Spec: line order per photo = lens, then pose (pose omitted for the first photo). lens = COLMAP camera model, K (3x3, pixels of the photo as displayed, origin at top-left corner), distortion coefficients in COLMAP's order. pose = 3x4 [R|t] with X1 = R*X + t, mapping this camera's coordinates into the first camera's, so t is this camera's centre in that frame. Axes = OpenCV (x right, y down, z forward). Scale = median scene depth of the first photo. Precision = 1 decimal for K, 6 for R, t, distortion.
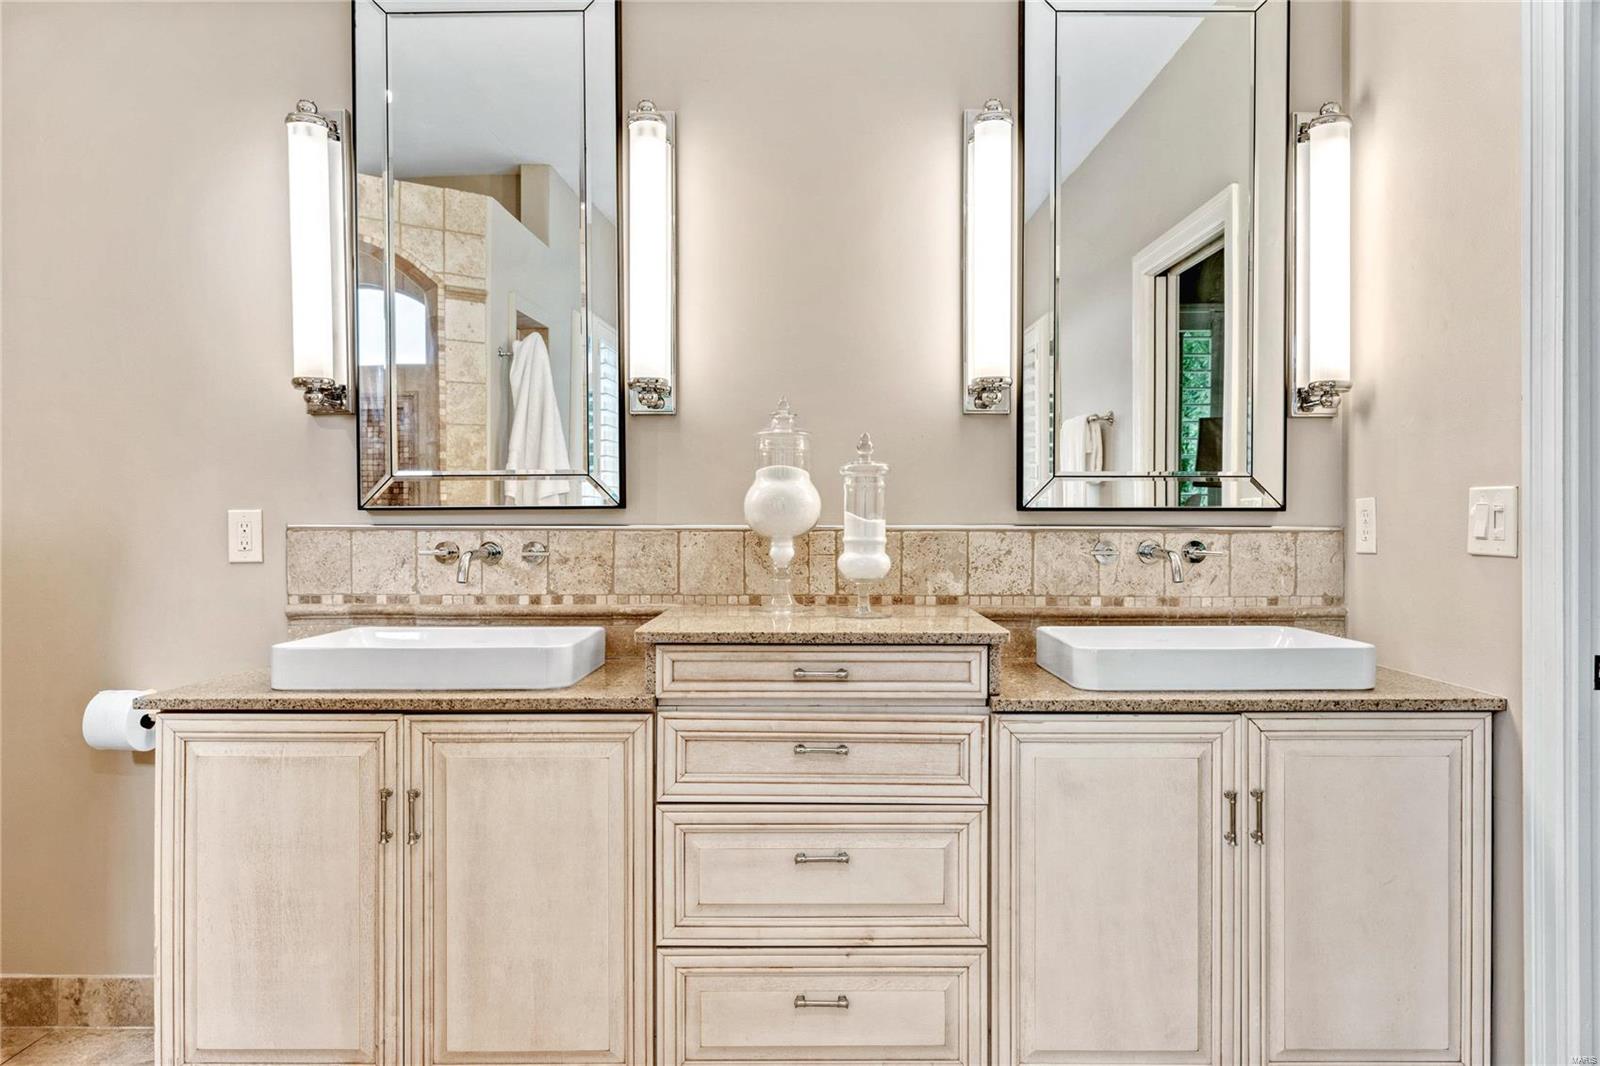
lens RADIAL K [[1030.0, 0, 800.2], [0, 1030.0, 515.9], [0, 0, 1]] dist [-0.006716, -0.000570]
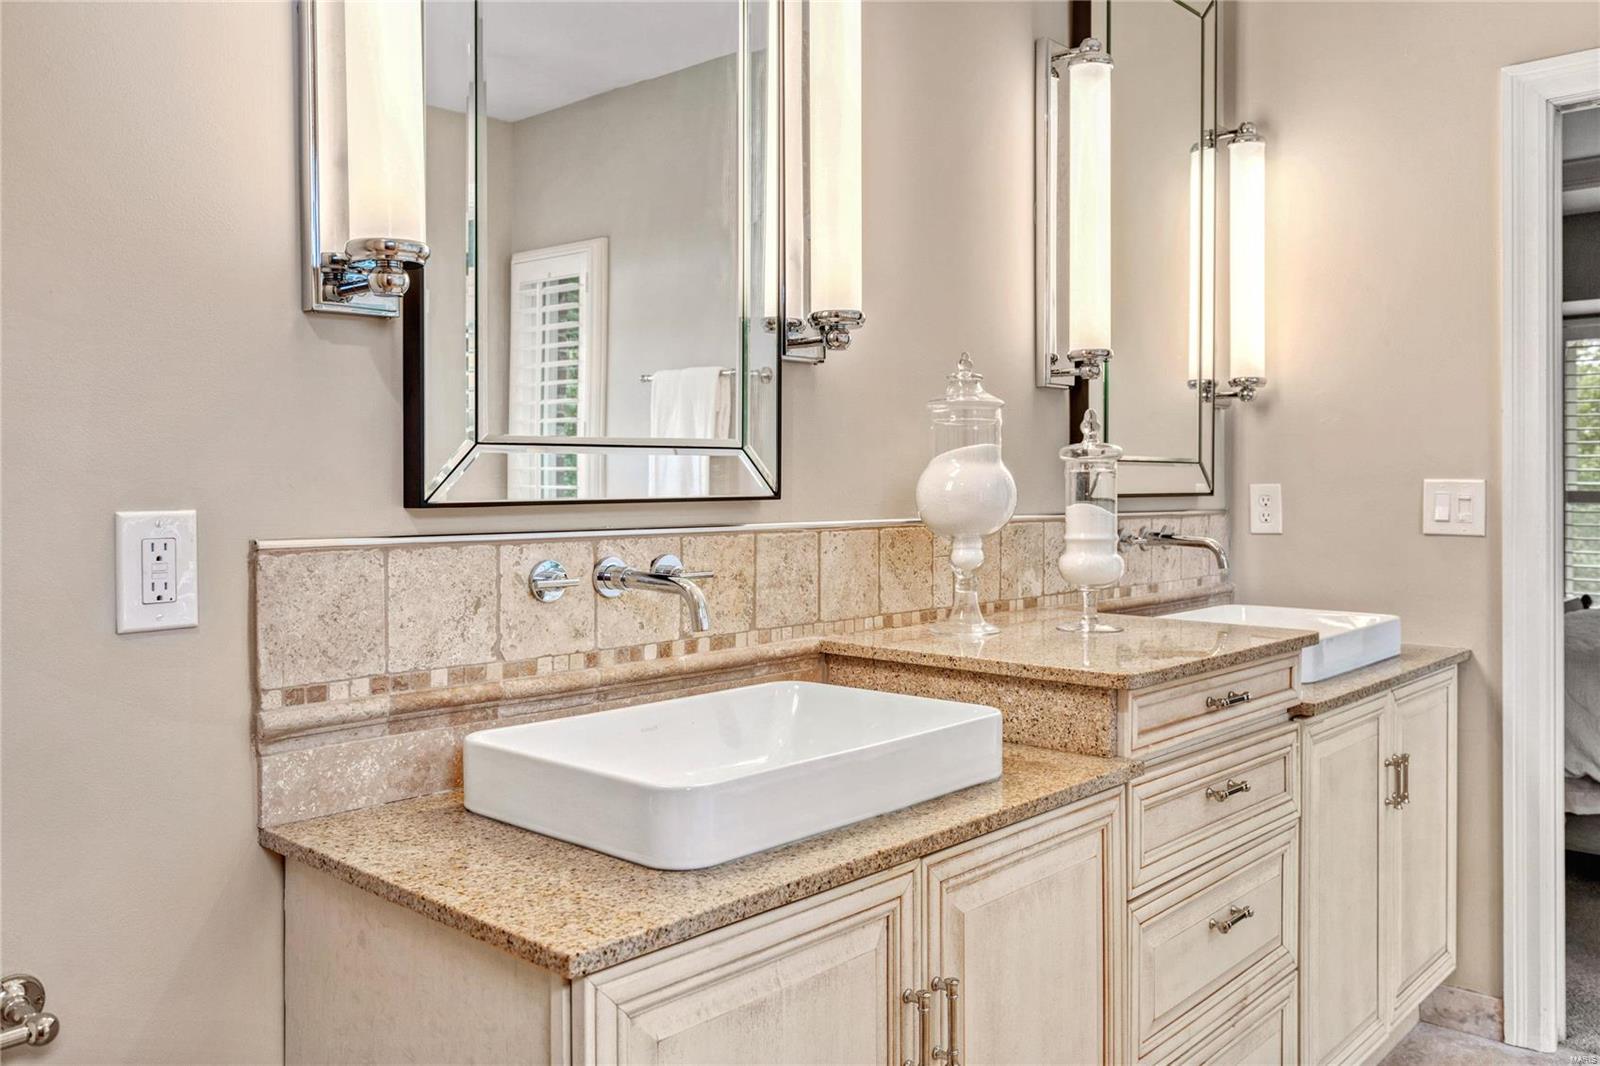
lens RADIAL K [[1276.0, 0, 743.6], [0, 1276.0, 477.0], [0, 0, 1]] dist [-0.012530, -0.001970]
pose [[0.676157, 0.001839, 0.736755, -0.787769], [-0.004997, 0.999985, 0.002090, -0.023283], [-0.736741, -0.005095, 0.676156, 0.453819]]
